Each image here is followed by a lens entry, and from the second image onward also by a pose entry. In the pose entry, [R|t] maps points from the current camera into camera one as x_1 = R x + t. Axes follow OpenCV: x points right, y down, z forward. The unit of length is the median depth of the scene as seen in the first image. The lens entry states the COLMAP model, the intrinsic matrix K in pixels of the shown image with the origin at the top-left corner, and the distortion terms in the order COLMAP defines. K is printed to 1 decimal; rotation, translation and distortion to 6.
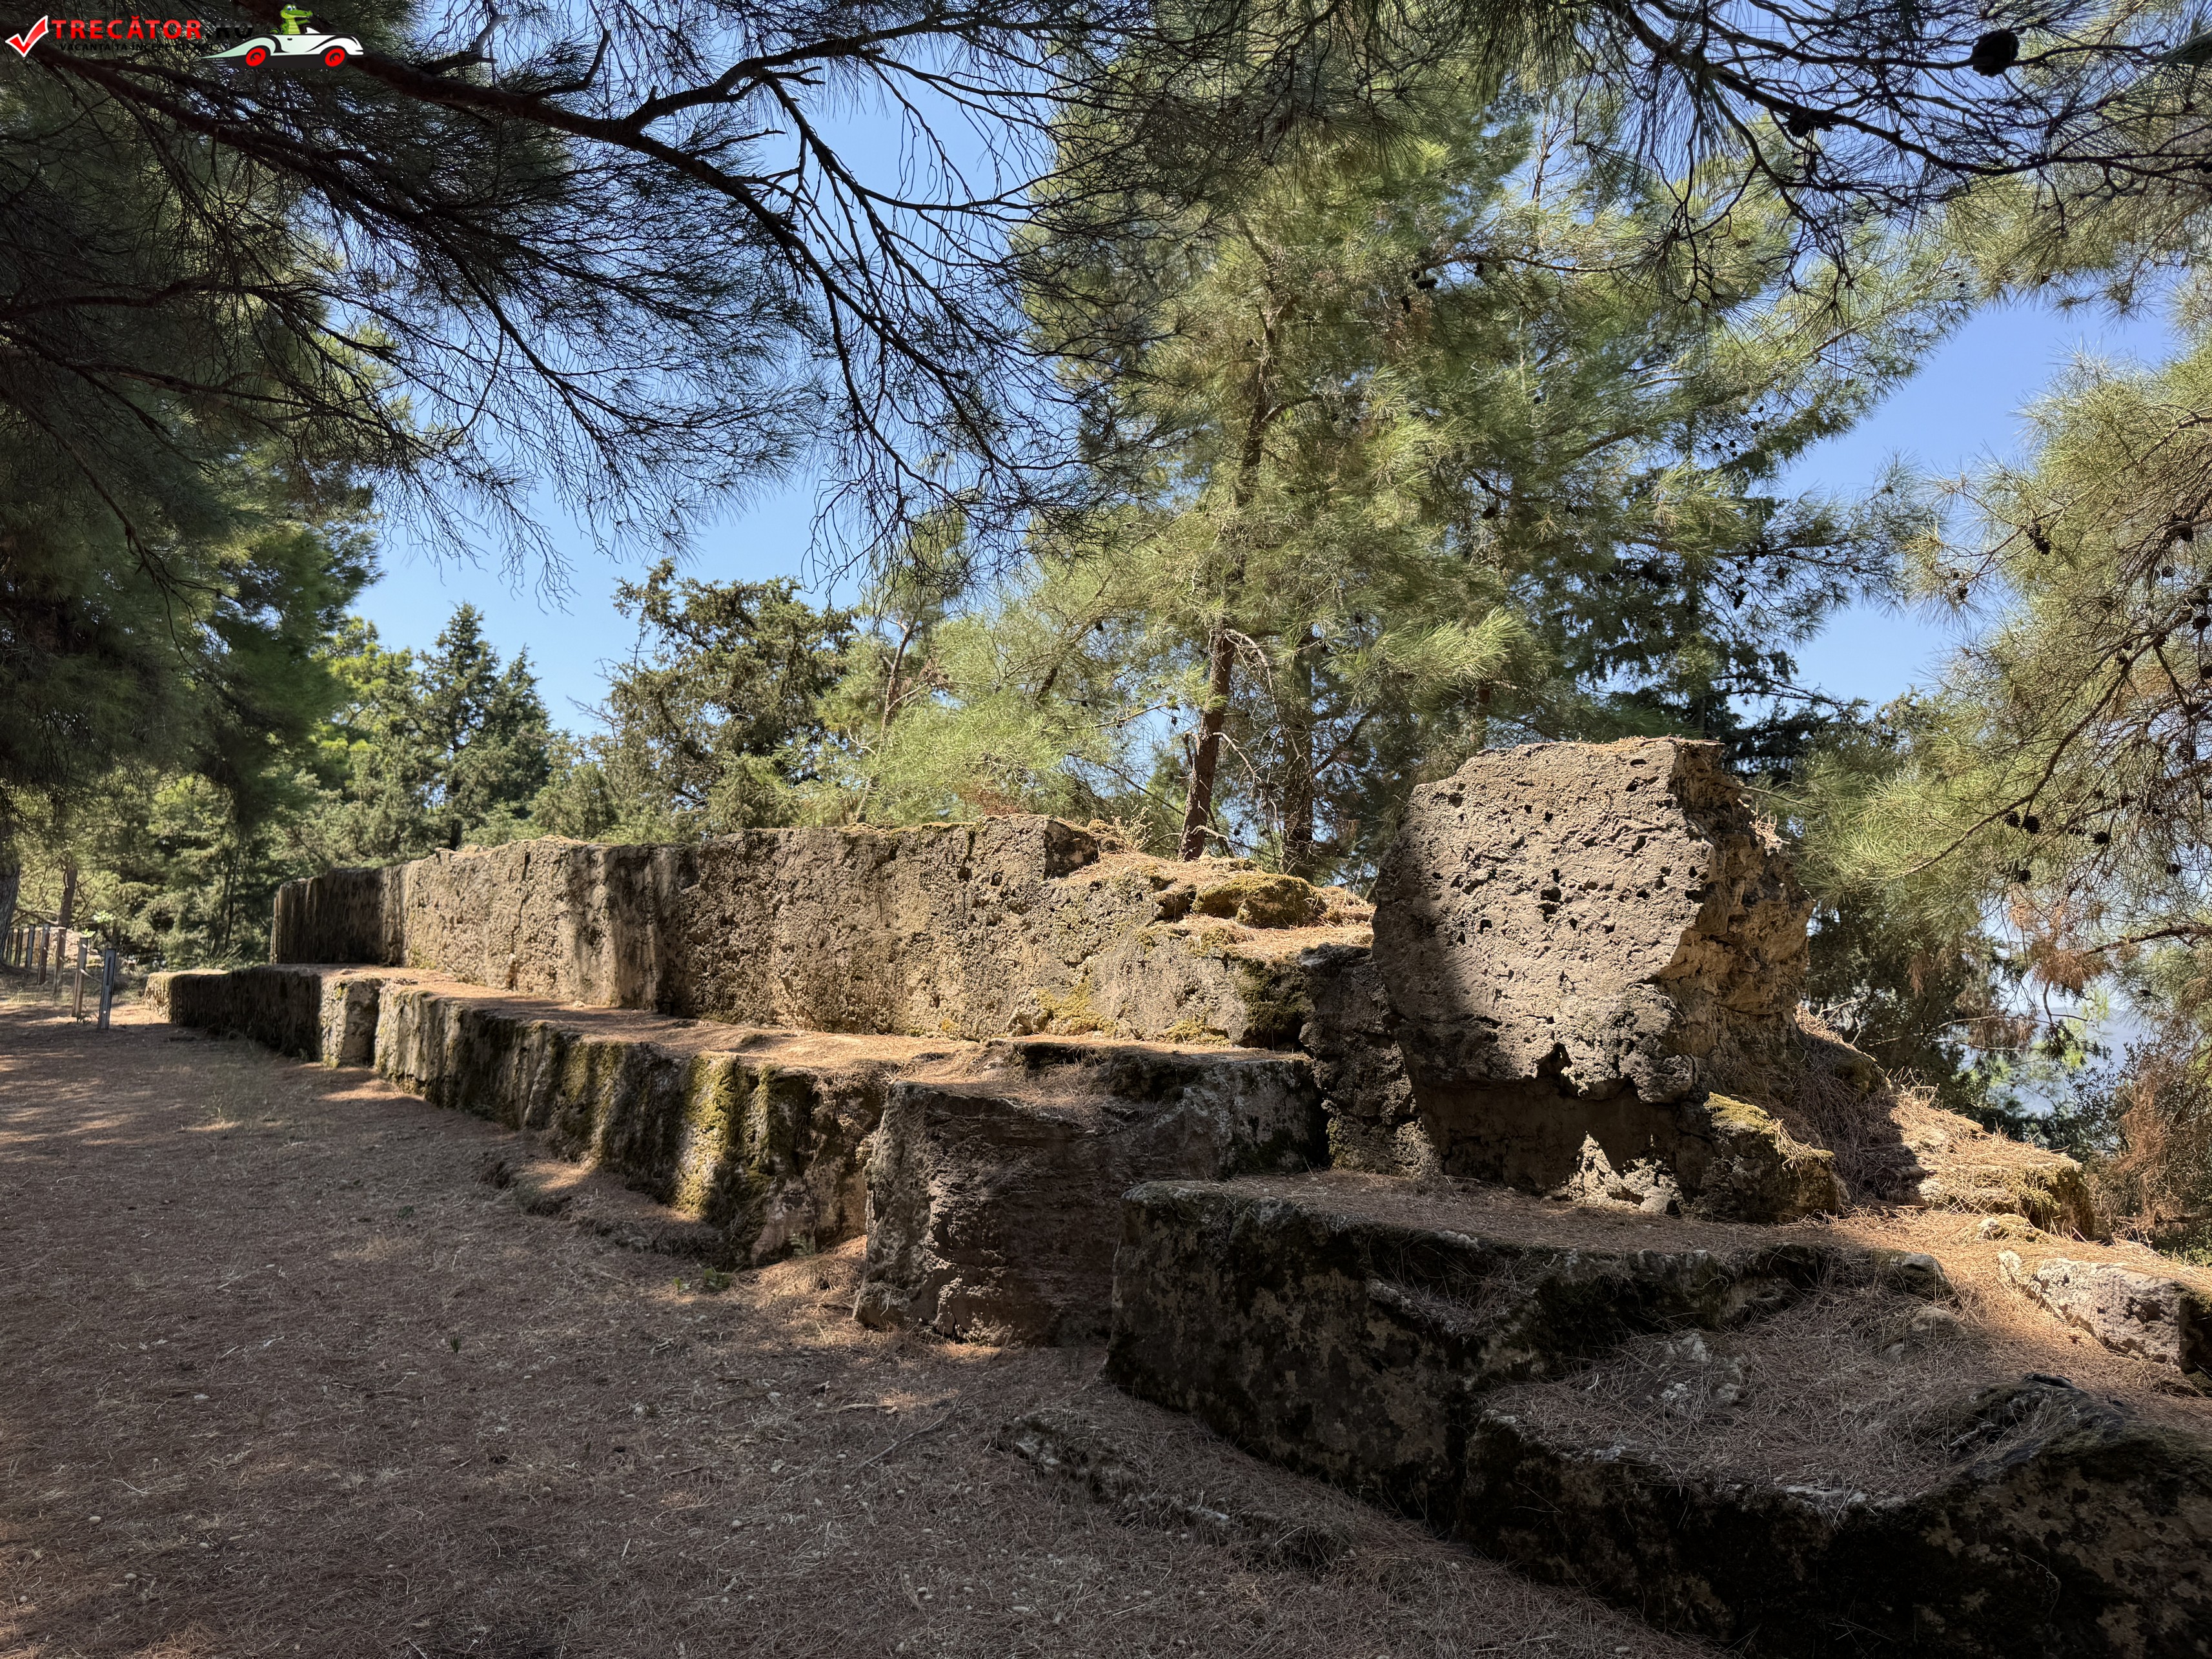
lens RADIAL K [[1537.1, 0, 1109.9], [0, 1537.1, 832.6], [0, 0, 1]] dist [0.161270, -0.299197]
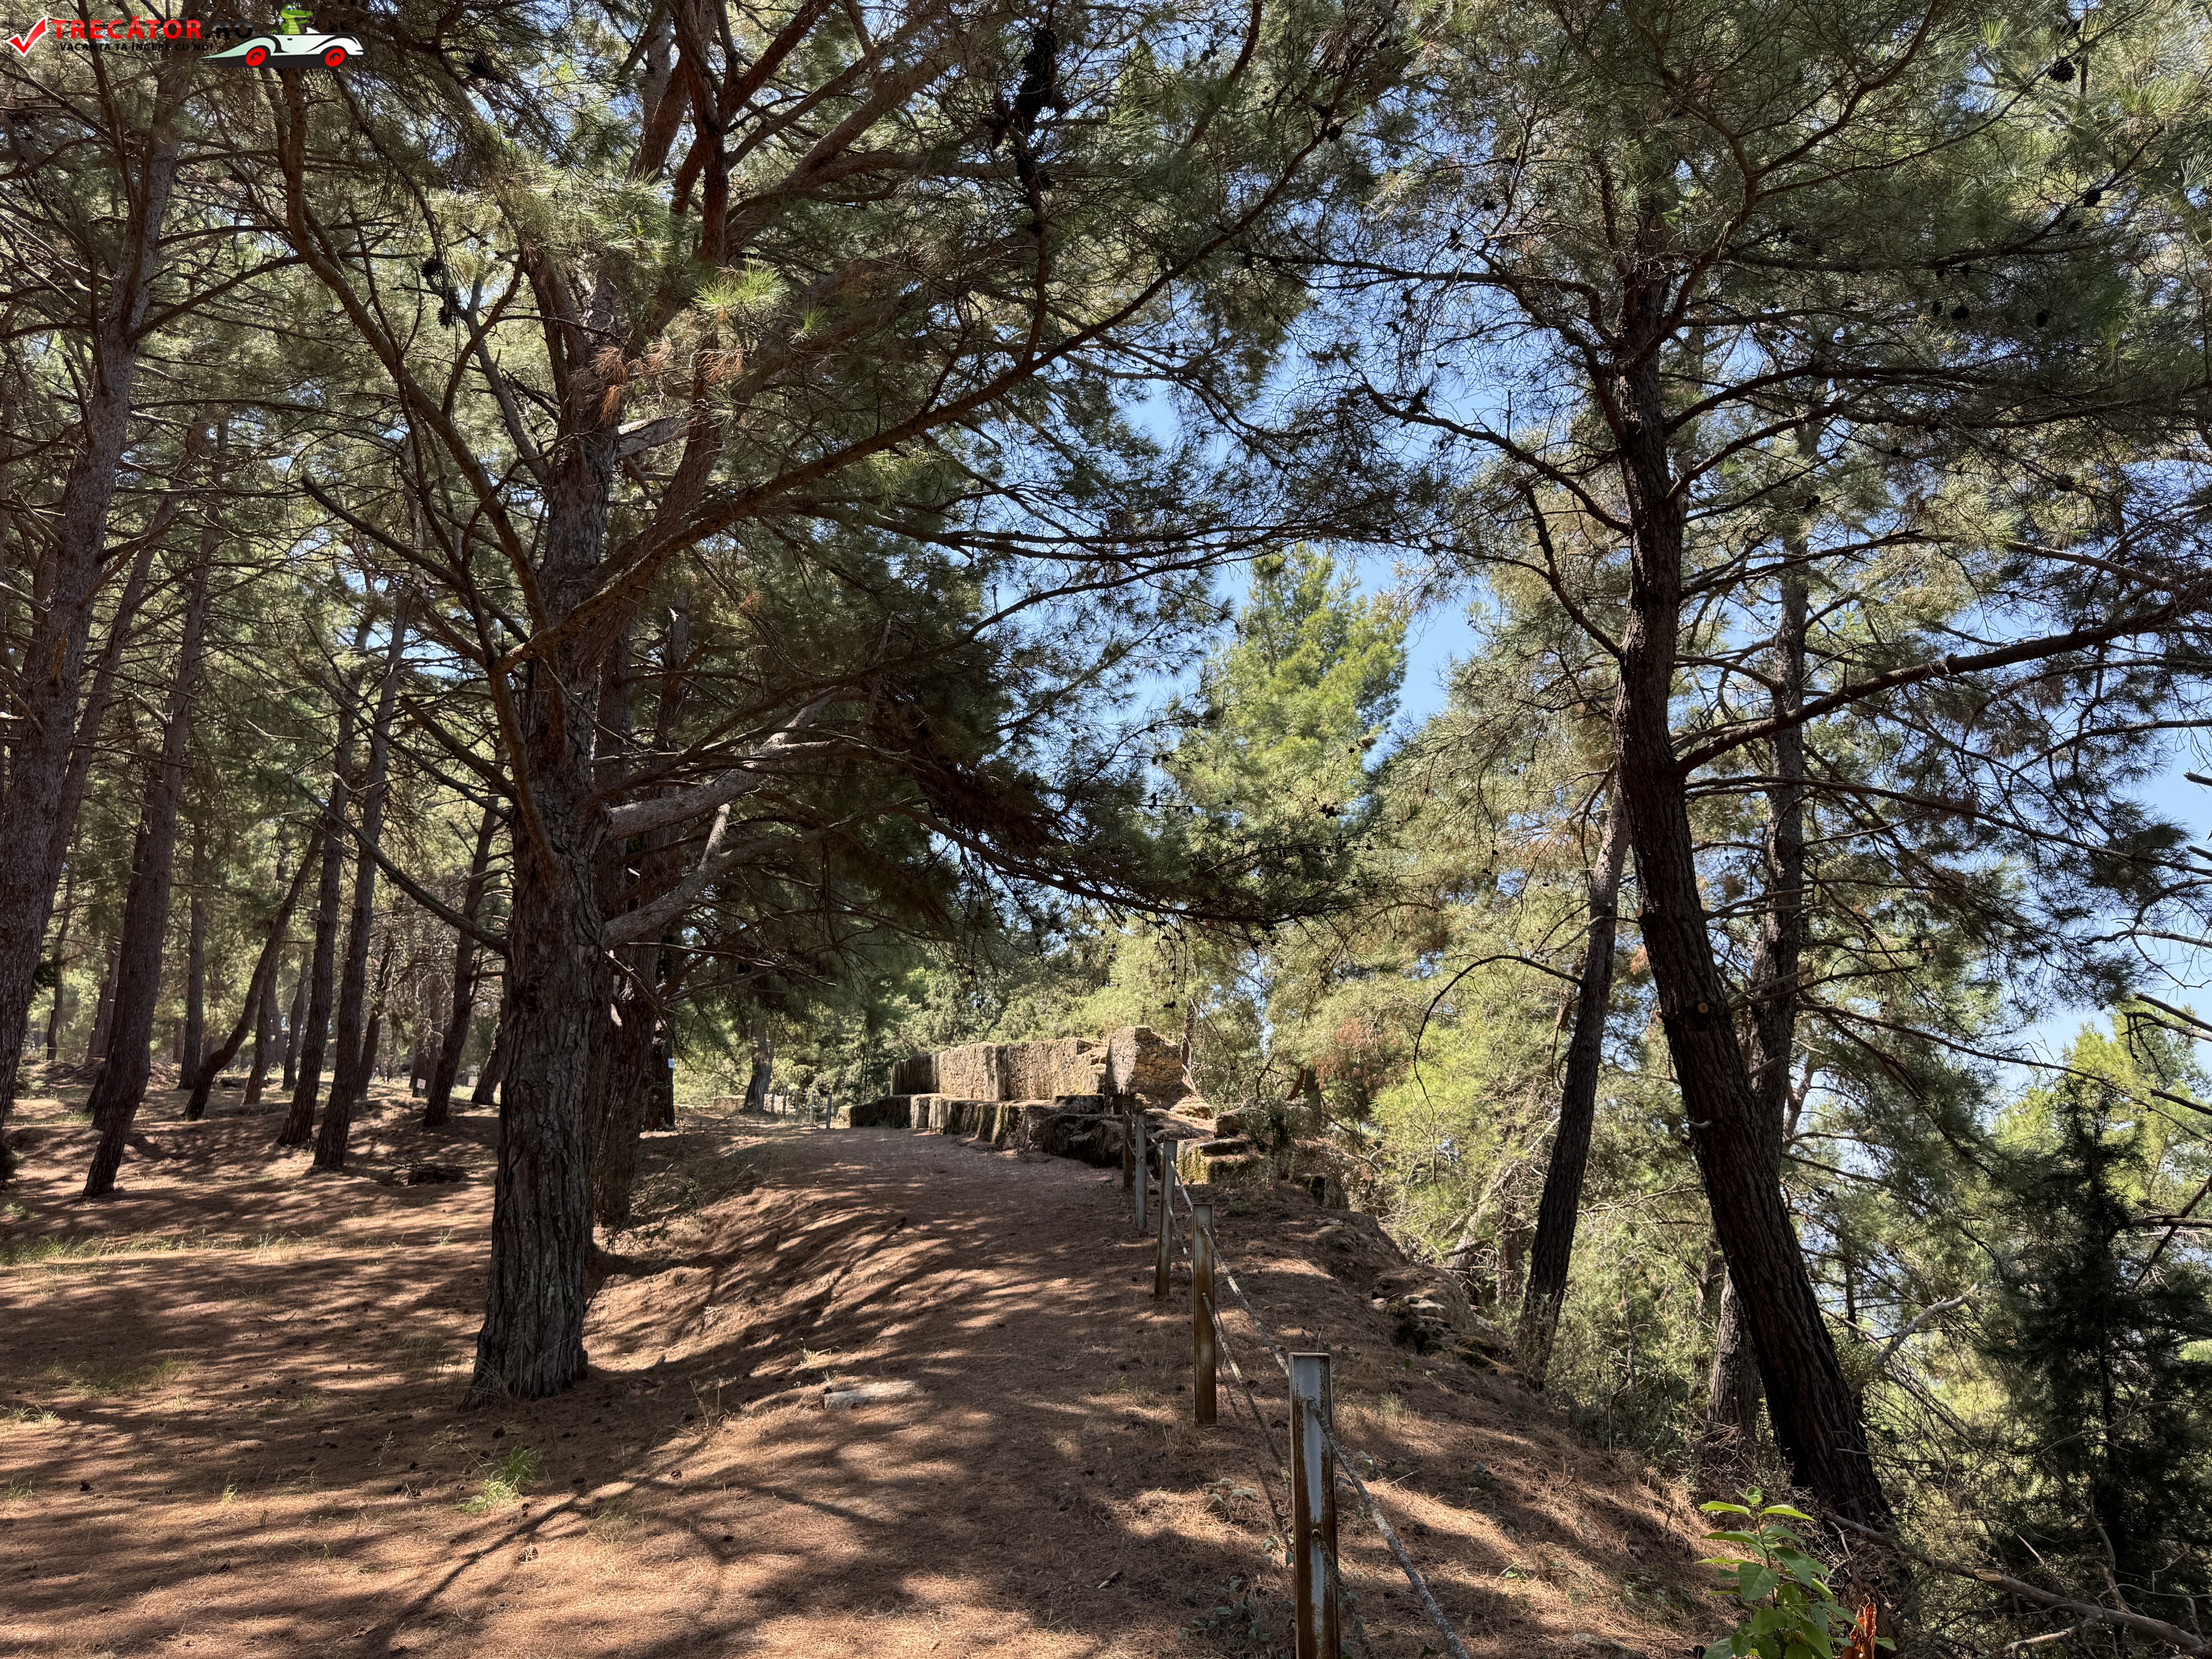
lens RADIAL K [[1537.1, 0, 1109.9], [0, 1537.1, 832.6], [0, 0, 1]] dist [0.161270, -0.299197]
pose [[0.942004, -0.078606, -0.326265, 0.685607], [0.044050, 0.992732, -0.111993, -0.043788], [0.332697, 0.091126, 0.938621, -1.348202]]
